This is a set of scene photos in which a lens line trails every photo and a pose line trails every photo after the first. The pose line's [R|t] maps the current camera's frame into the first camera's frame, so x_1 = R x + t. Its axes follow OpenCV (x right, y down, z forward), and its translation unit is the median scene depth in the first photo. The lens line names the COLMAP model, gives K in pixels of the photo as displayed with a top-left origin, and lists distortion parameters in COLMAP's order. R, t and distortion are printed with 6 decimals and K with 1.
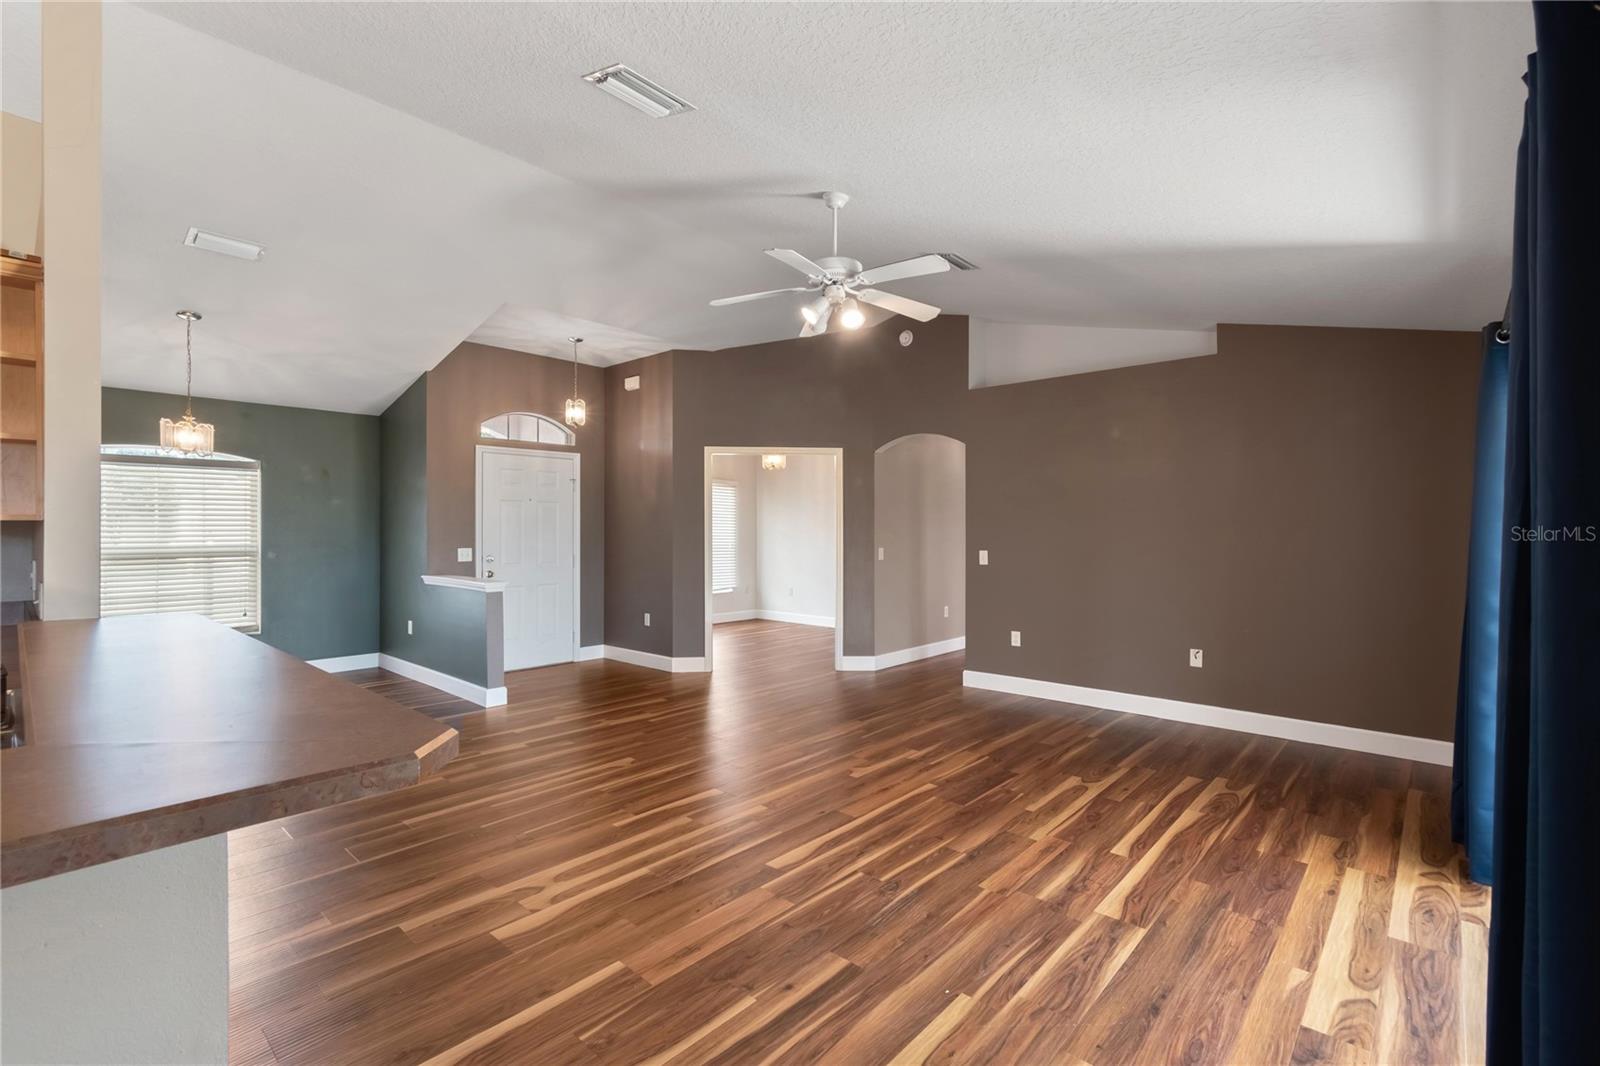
lens RADIAL K [[712.8, 0, 807.1], [0, 712.8, 535.2], [0, 0, 1]] dist [0.003634, -0.000603]
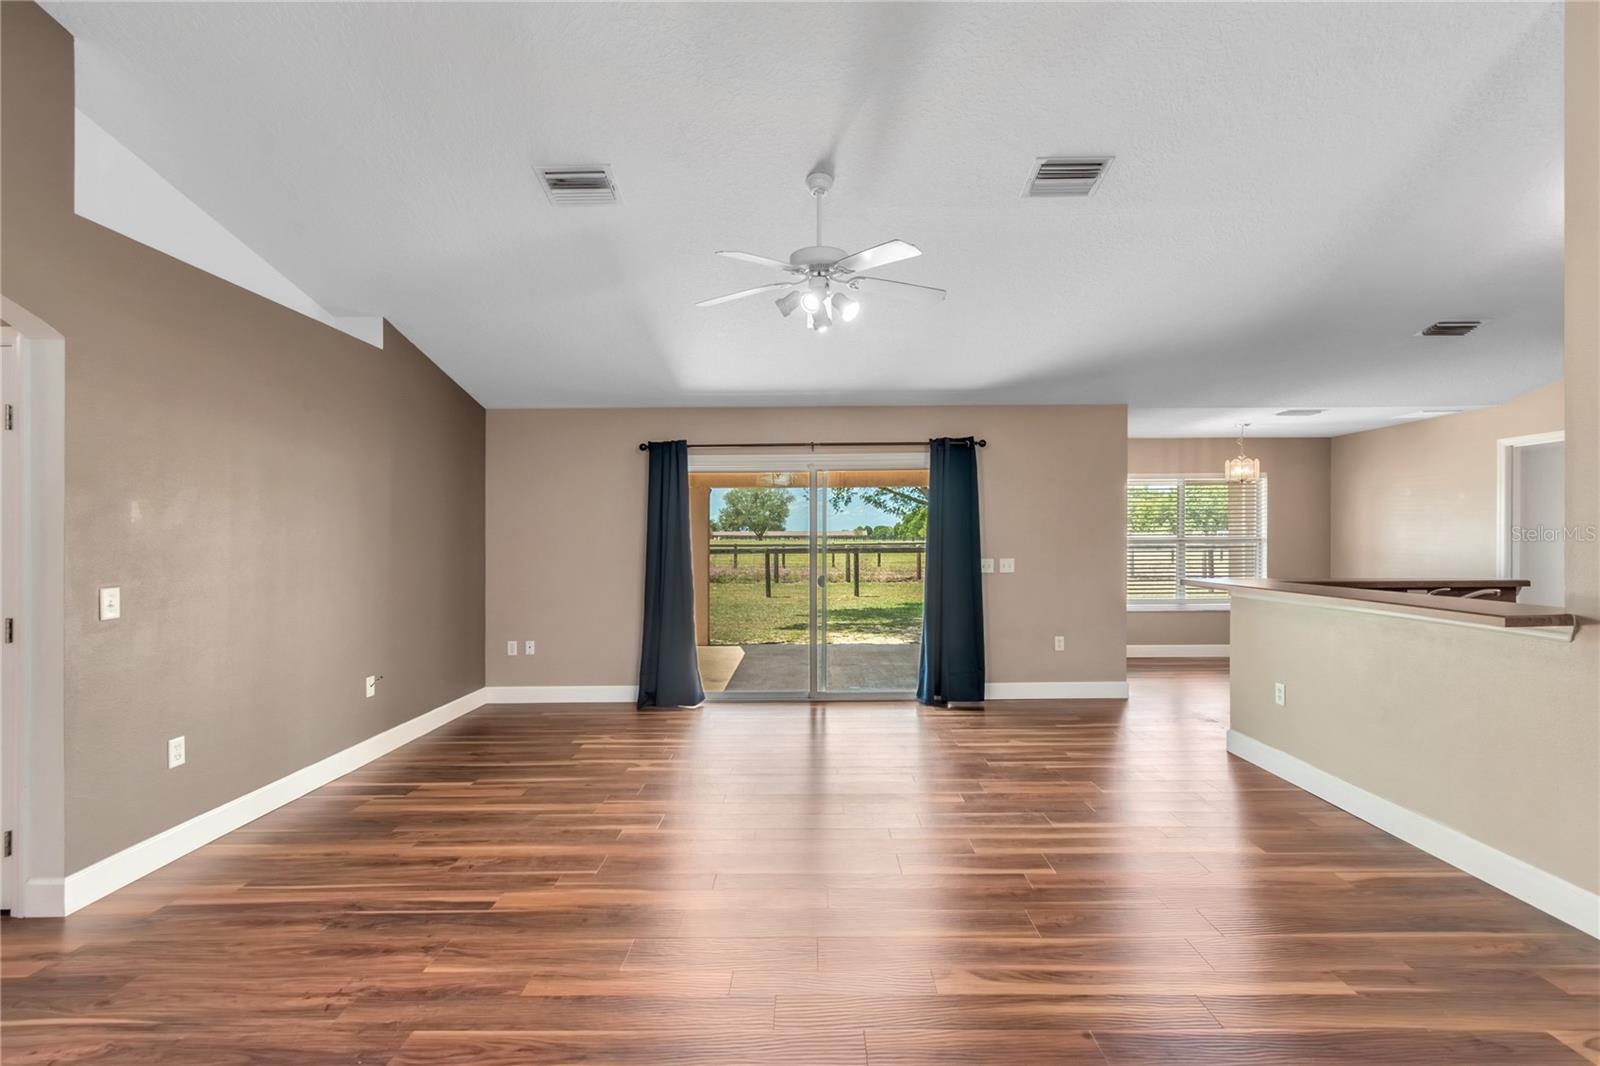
lens RADIAL K [[712.8, 0, 807.1], [0, 712.8, 535.2], [0, 0, 1]] dist [0.003634, -0.000603]
pose [[-0.663072, 0.007443, 0.748519, -0.584257], [0.012203, 0.999925, 0.000867, -0.010686], [-0.748456, 0.009709, -0.663113, 1.447636]]
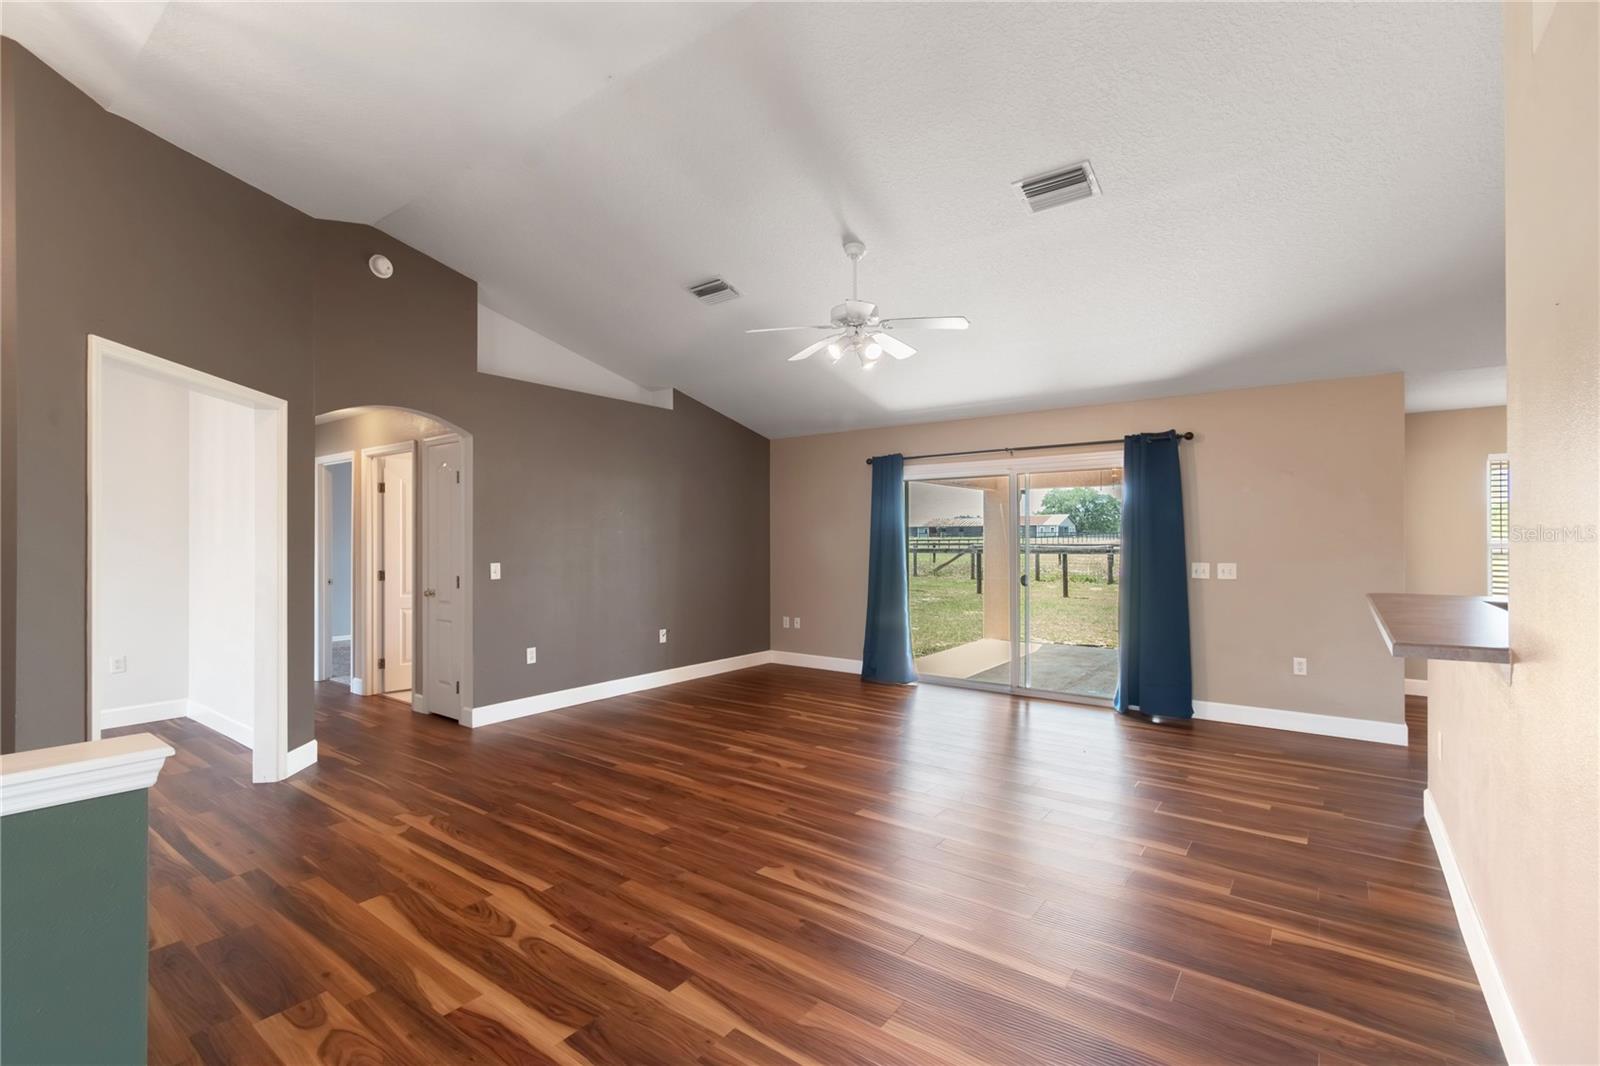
lens RADIAL K [[706.7, 0, 806.9], [0, 706.7, 530.8], [0, 0, 1]] dist [0.002158, 0.000265]
pose [[-0.094052, 0.010231, 0.995515, -0.965898], [0.007817, 0.999924, -0.009538, -0.009415], [-0.995537, 0.006885, -0.094125, 1.050685]]
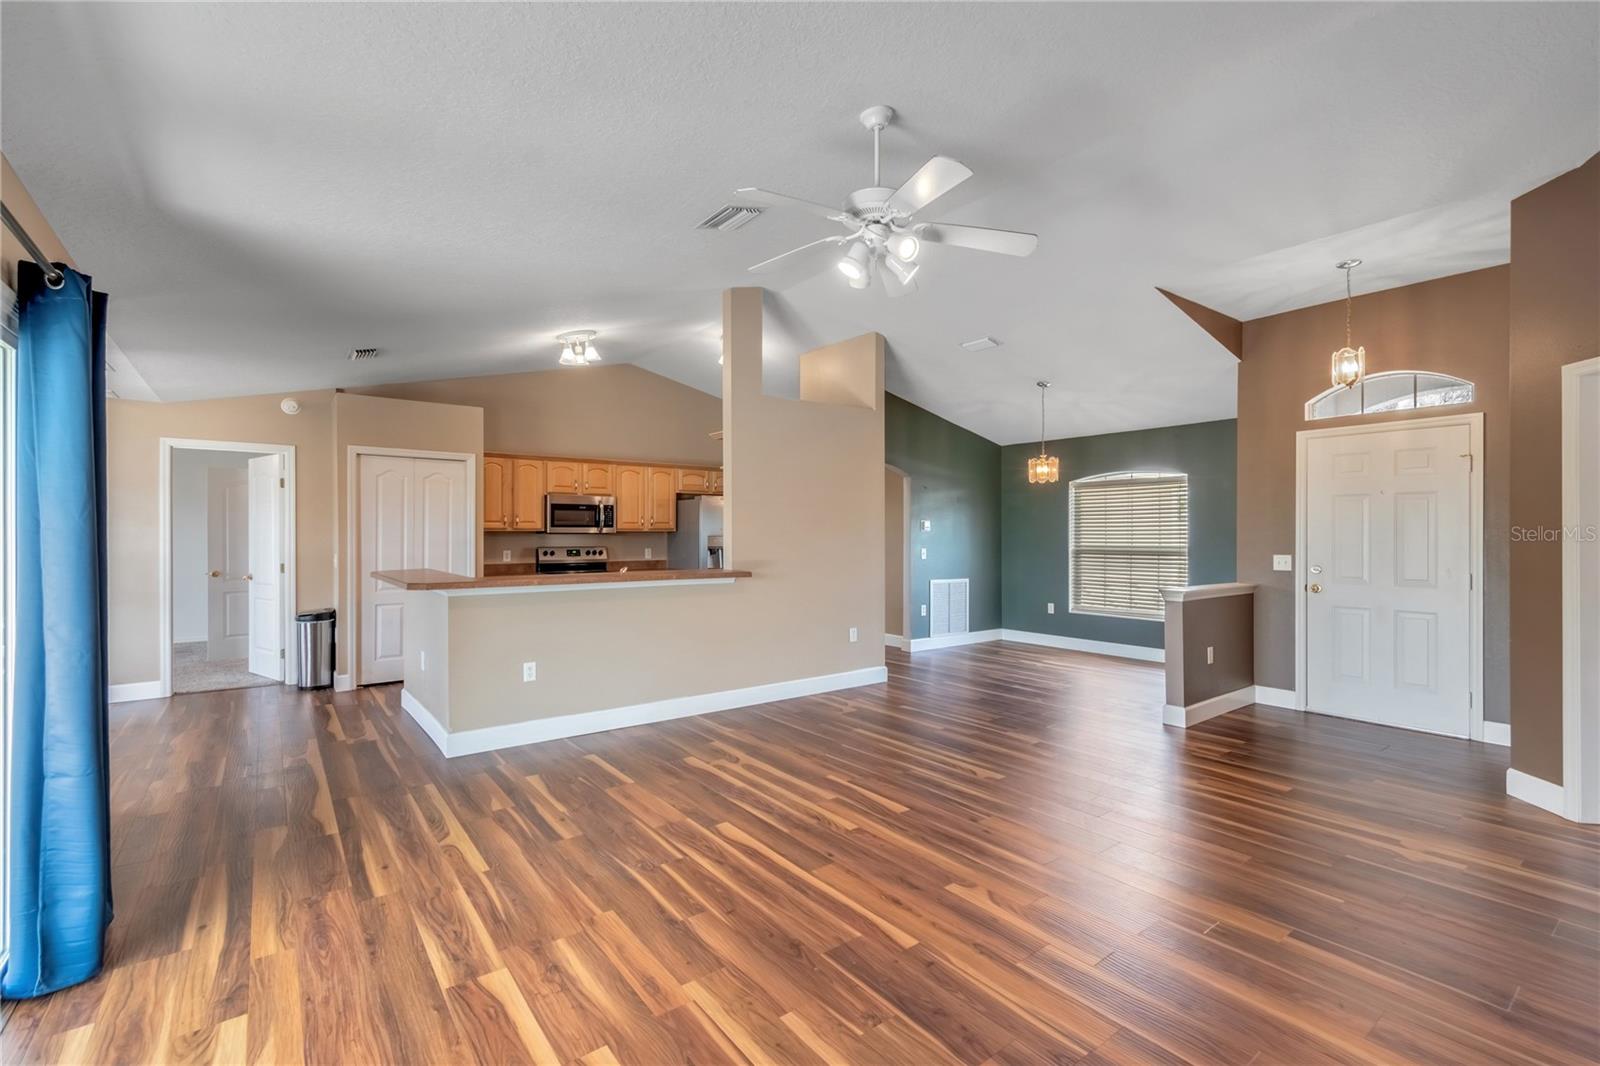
lens RADIAL K [[712.8, 0, 807.1], [0, 712.8, 535.2], [0, 0, 1]] dist [0.003634, -0.000603]
pose [[-0.191638, 0.000538, -0.981466, 0.744718], [-0.006809, 0.999975, 0.001878, -0.004777], [0.981442, 0.007042, -0.191630, 0.955171]]
